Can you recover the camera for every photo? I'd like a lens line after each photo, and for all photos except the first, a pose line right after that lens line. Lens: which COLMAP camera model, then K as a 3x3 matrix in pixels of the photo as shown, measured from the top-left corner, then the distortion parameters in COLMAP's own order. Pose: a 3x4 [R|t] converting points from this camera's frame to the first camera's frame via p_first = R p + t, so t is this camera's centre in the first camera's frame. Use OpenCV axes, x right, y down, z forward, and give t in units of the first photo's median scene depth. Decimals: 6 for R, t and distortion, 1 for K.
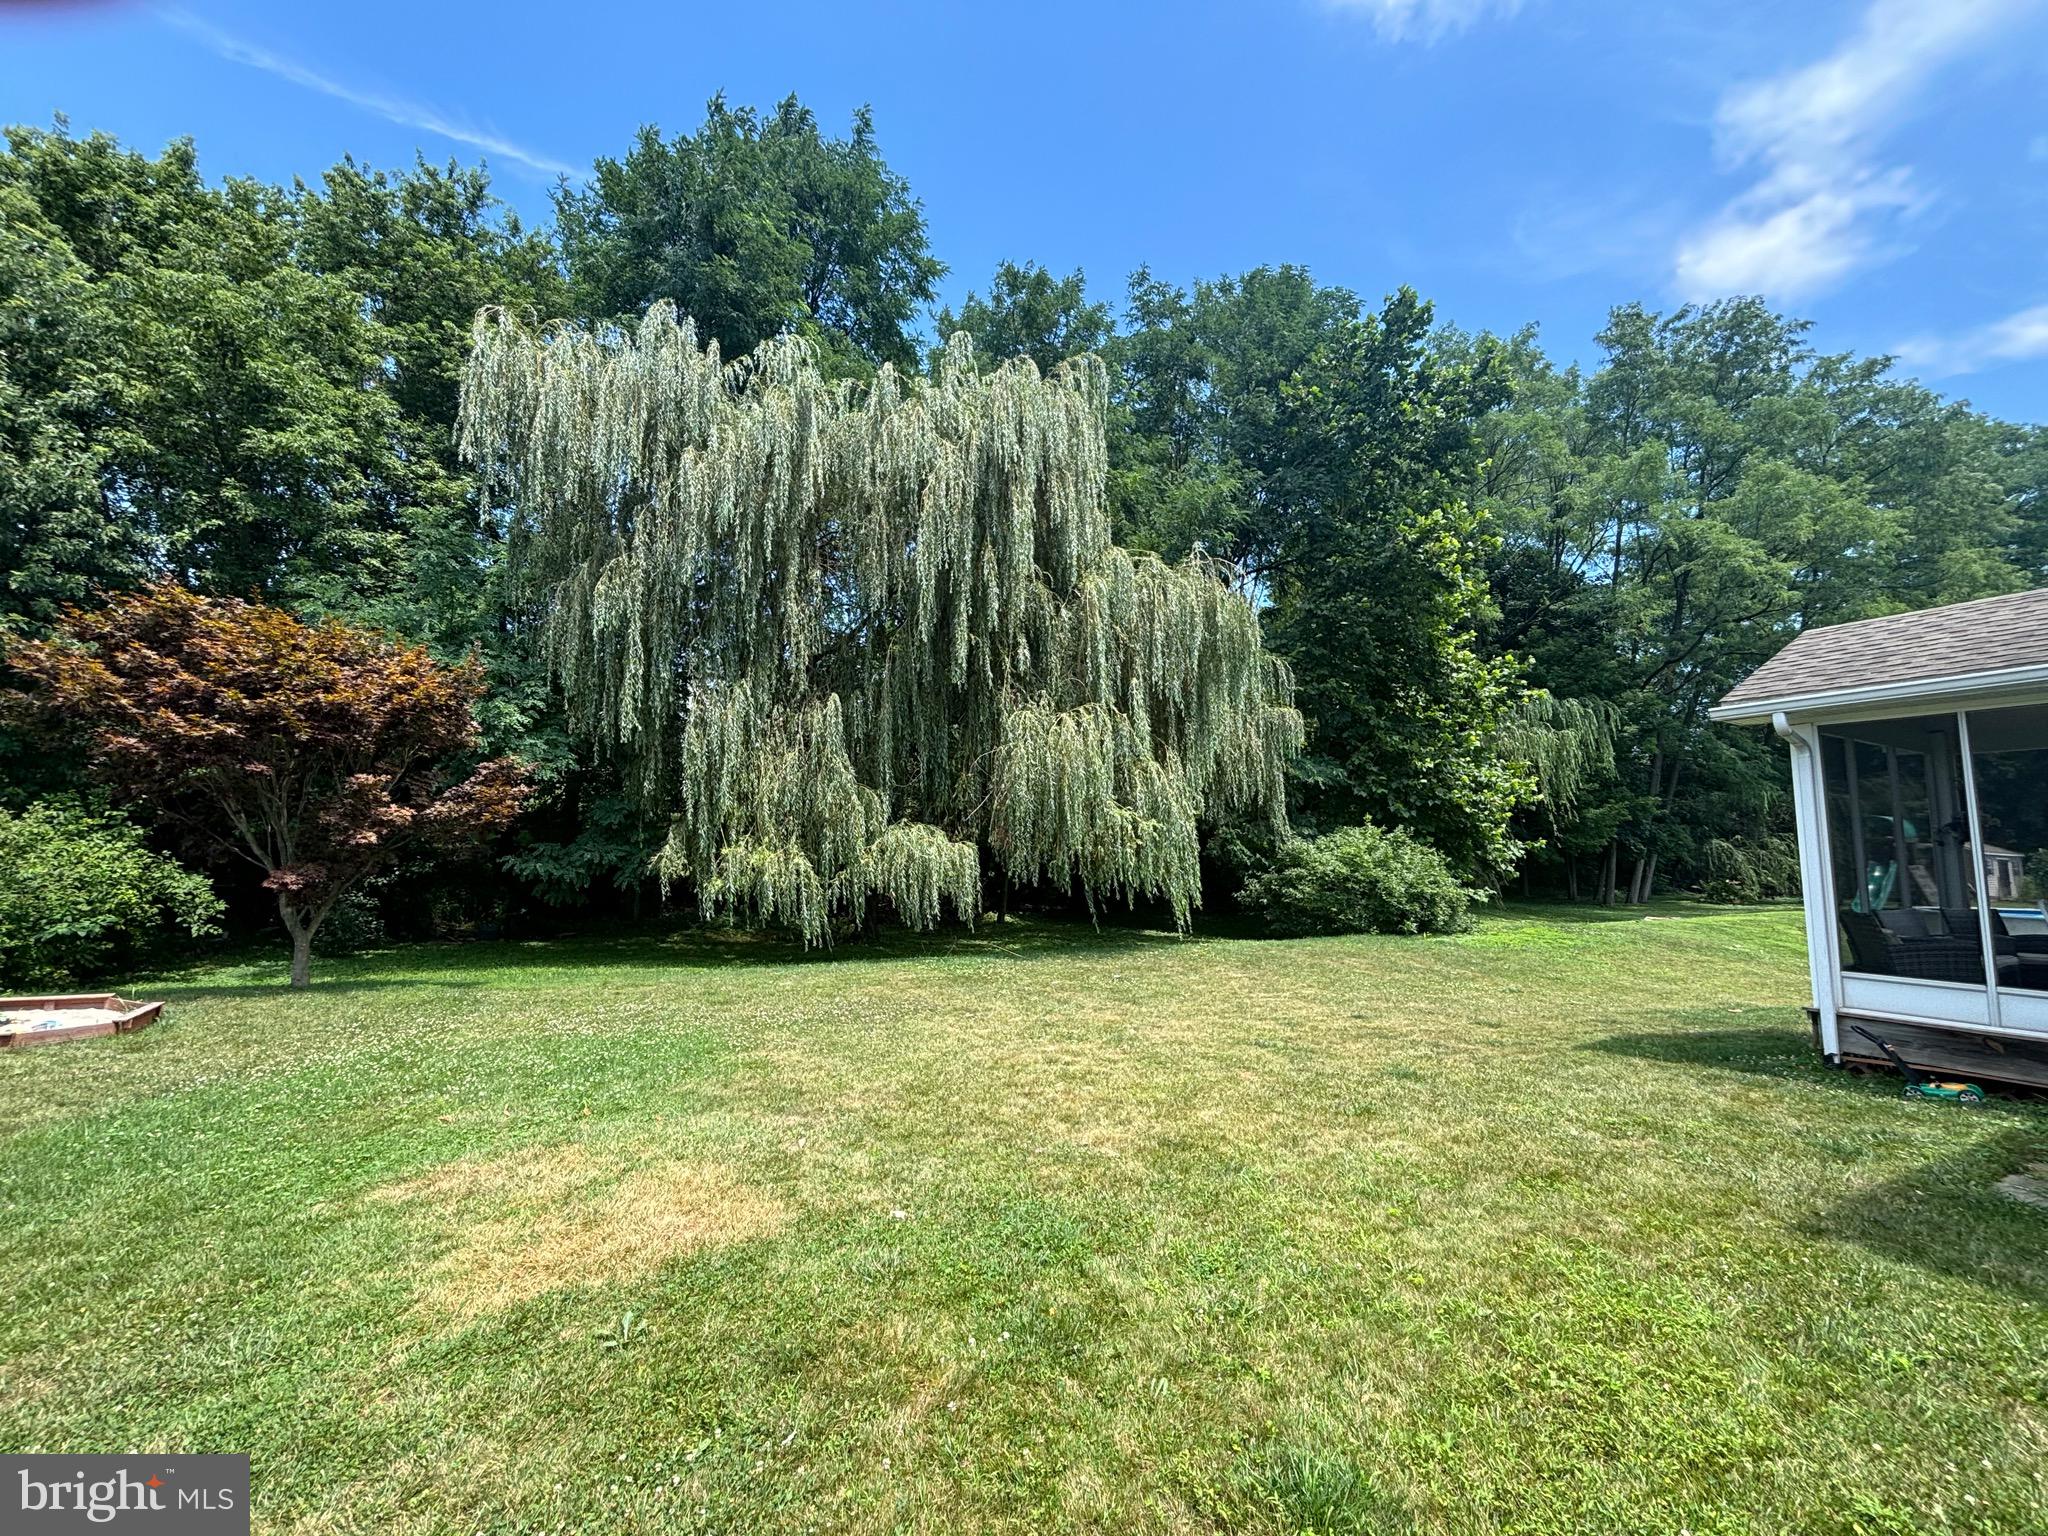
lens RADIAL K [[831.2, 0, 1024.0], [0, 831.2, 768.0], [0, 0, 1]] dist [-0.002654, -0.000470]
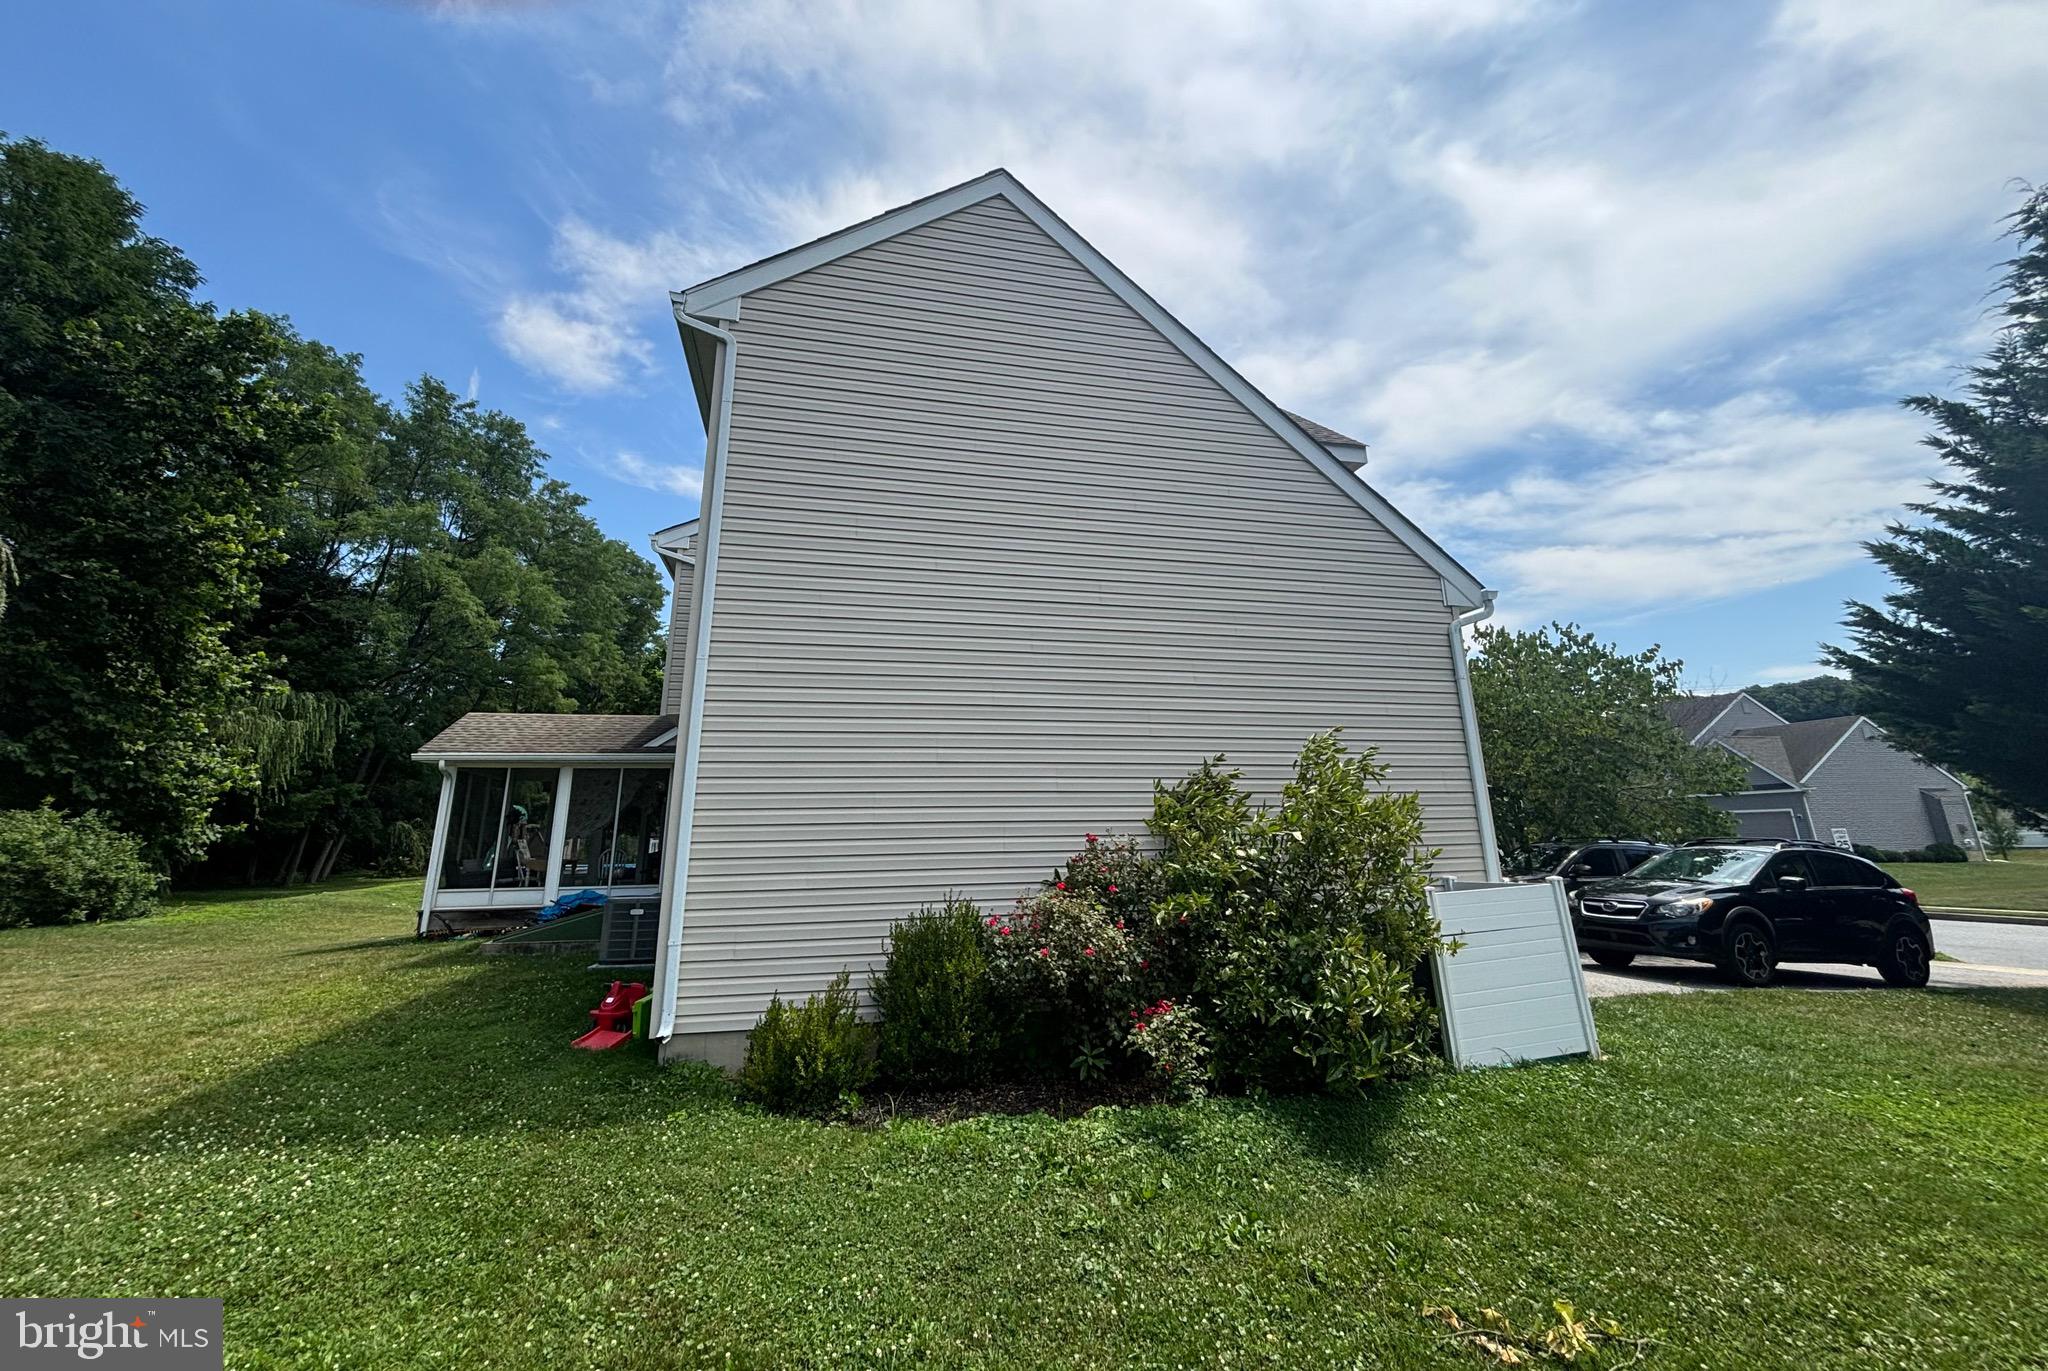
lens RADIAL K [[798.4, 0, 1022.0], [0, 798.4, 616.3], [0, 0, 1]] dist [-0.000403, -0.000332]
pose [[0.232587, 0.239646, 0.942589, -0.203051], [-0.083750, 0.970502, -0.226077, -0.027444], [-0.968963, -0.026359, 0.245796, -0.252807]]
